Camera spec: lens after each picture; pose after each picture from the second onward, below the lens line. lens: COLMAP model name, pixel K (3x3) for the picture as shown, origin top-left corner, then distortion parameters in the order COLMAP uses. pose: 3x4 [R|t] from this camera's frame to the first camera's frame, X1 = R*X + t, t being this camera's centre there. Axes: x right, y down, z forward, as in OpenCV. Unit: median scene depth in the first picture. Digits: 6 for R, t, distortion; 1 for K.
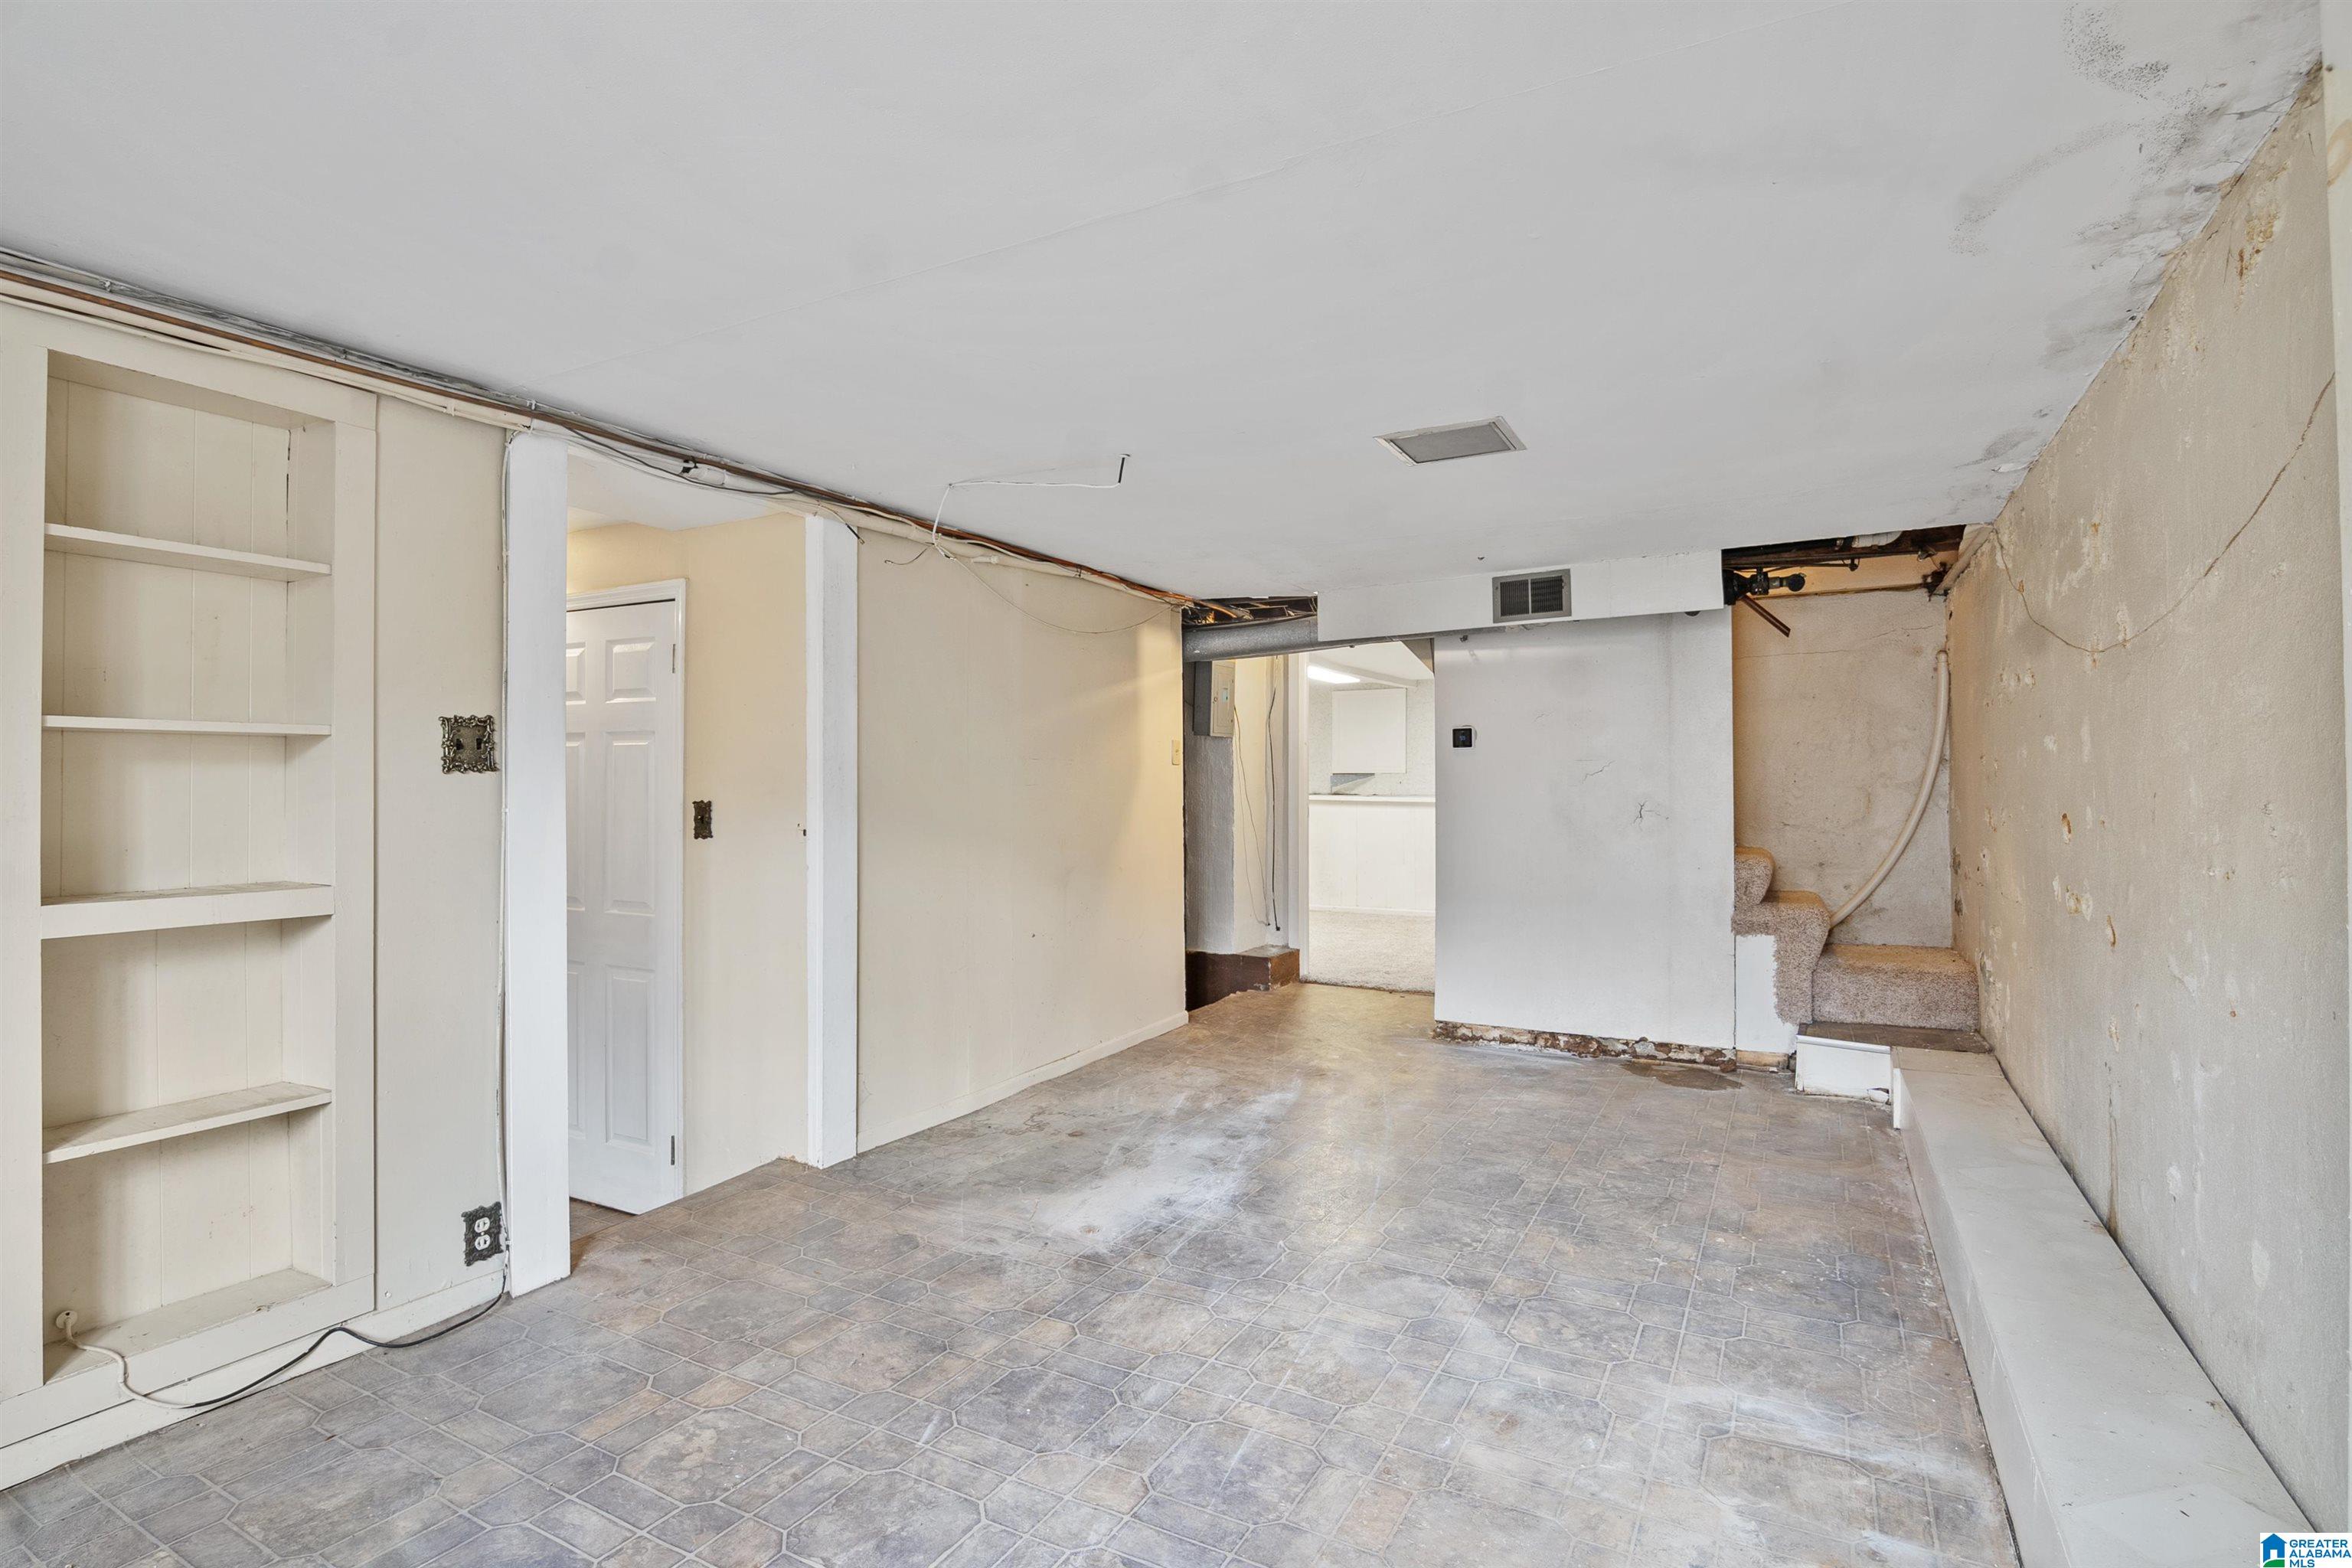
lens RADIAL K [[1153.8, 0, 1165.2], [0, 1153.8, 775.6], [0, 0, 1]] dist [-0.027708, 0.001679]
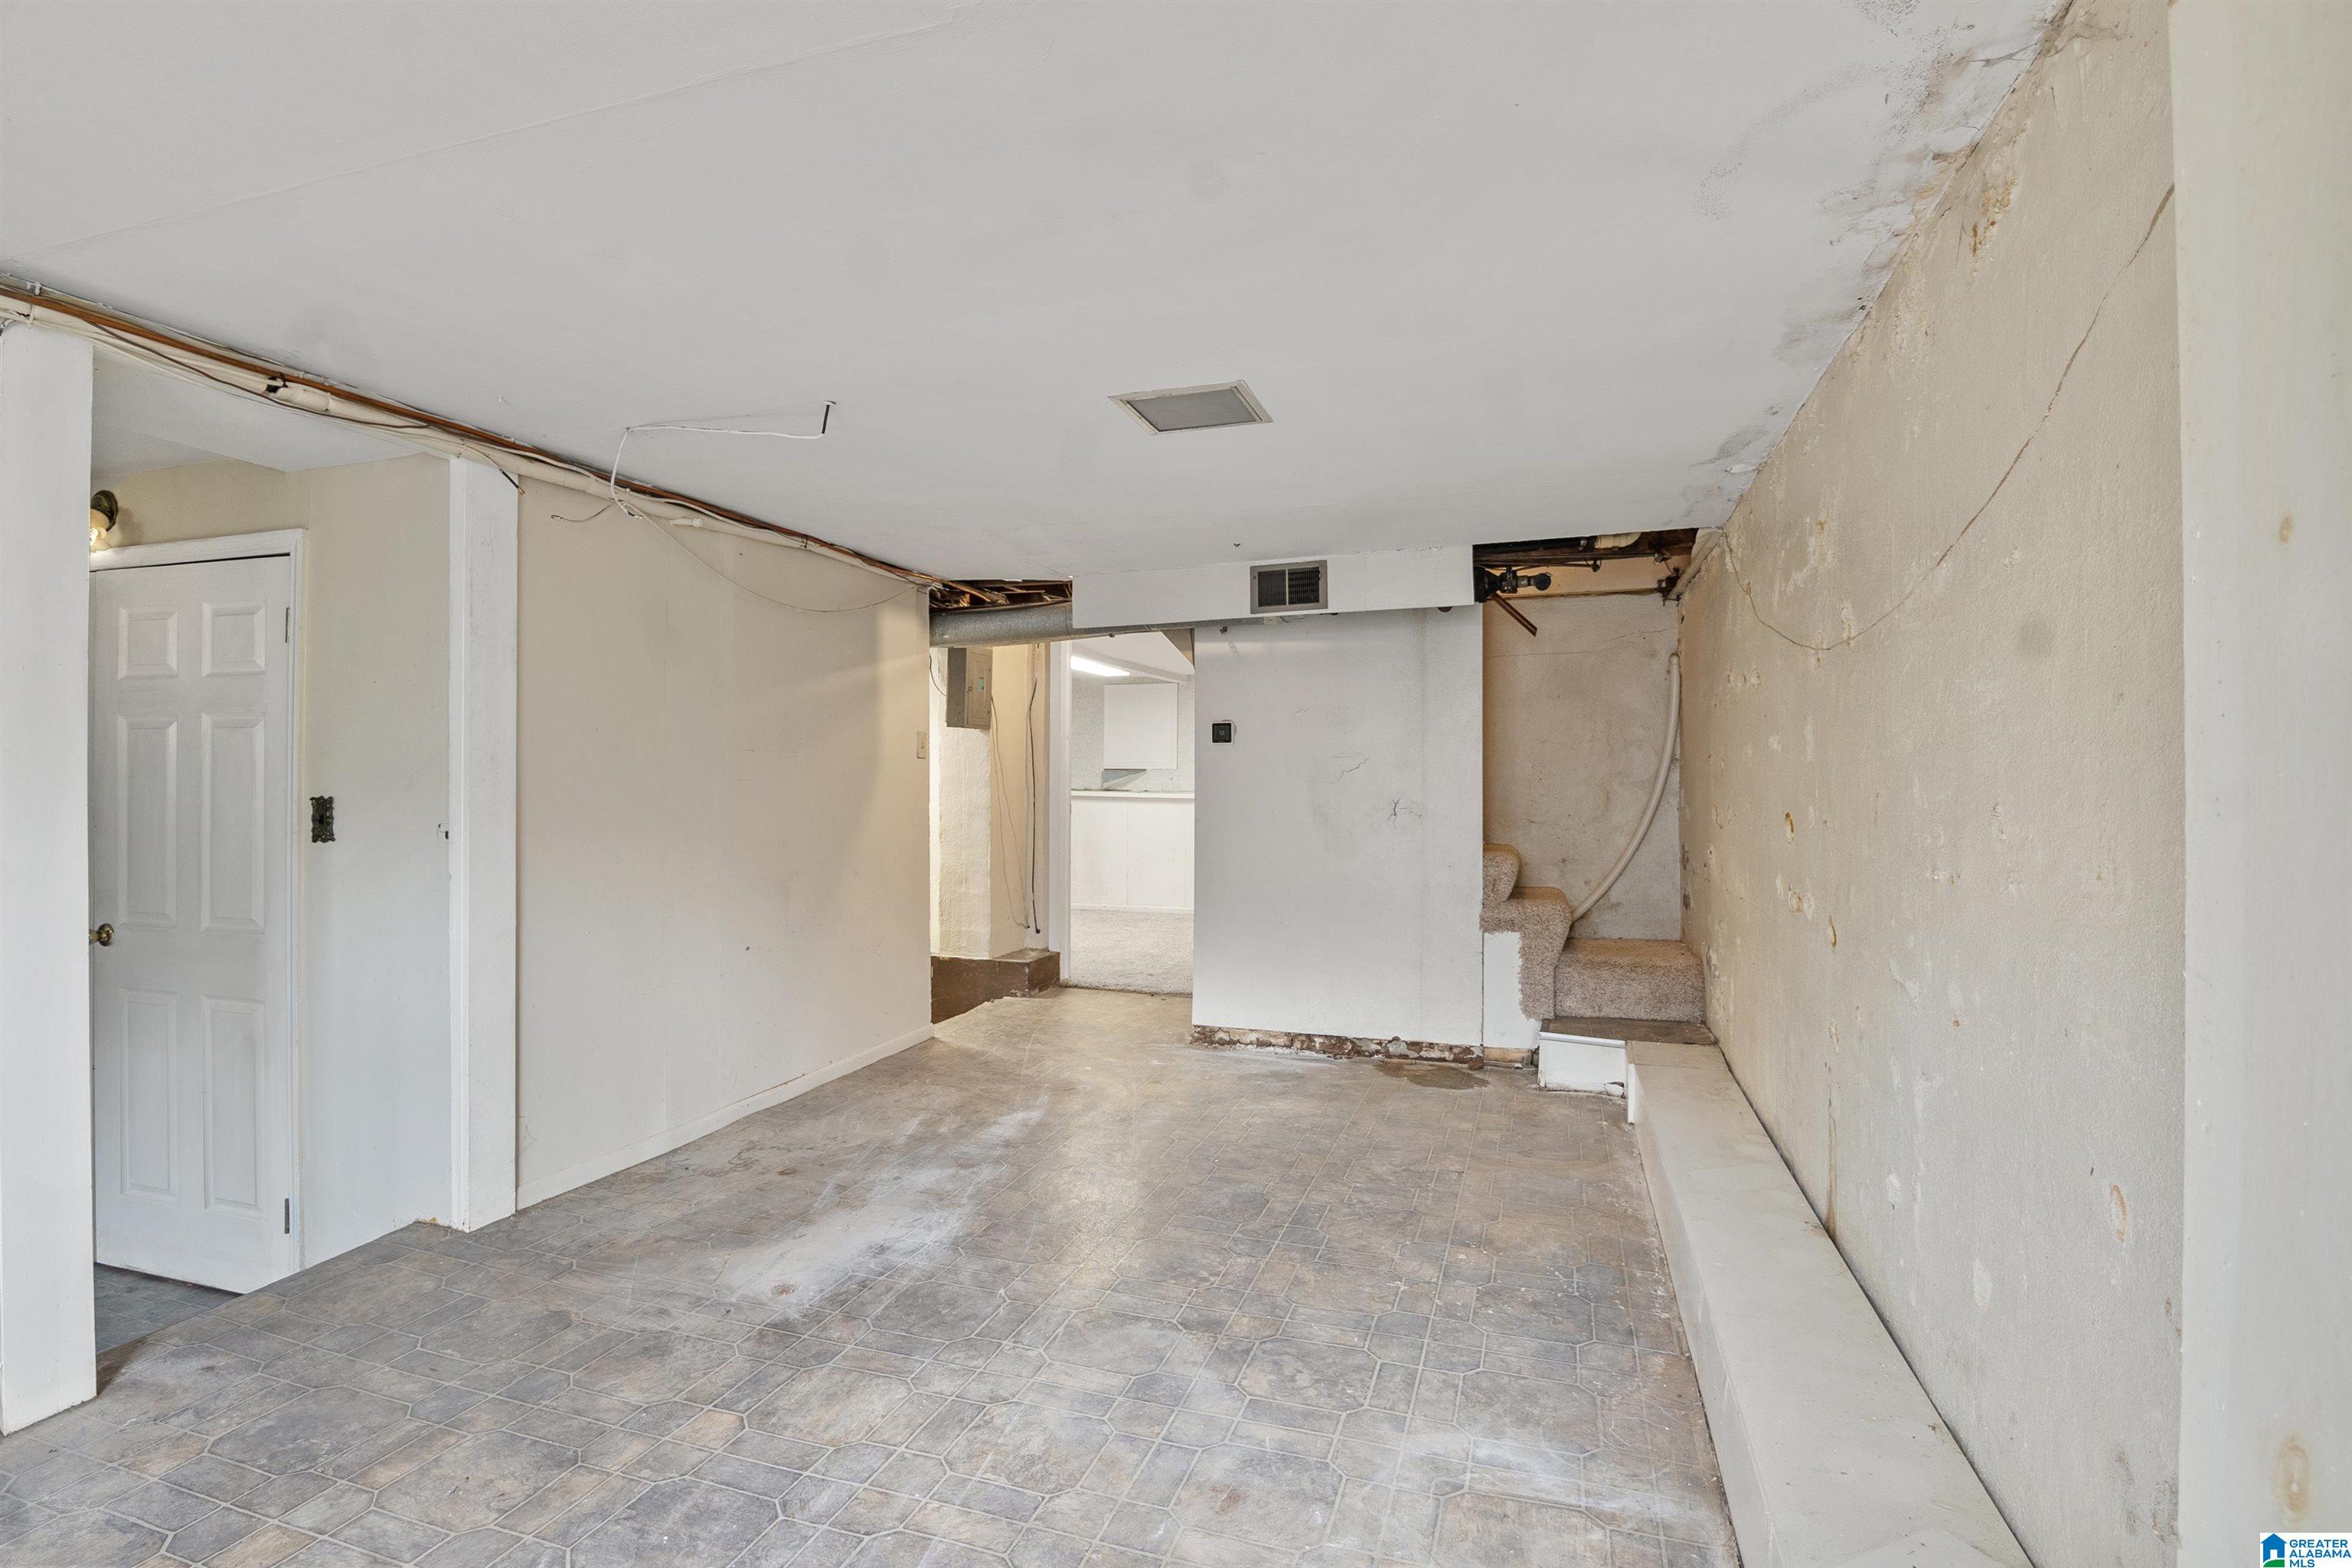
lens RADIAL K [[1153.8, 0, 1170.8], [0, 1153.8, 780.5], [0, 0, 1]] dist [-0.027708, 0.001679]
pose [[0.982212, 0.004357, 0.187727, 0.060595], [-0.005909, 0.999953, 0.007709, 0.000298], [-0.187685, -0.008681, 0.982191, 0.098734]]
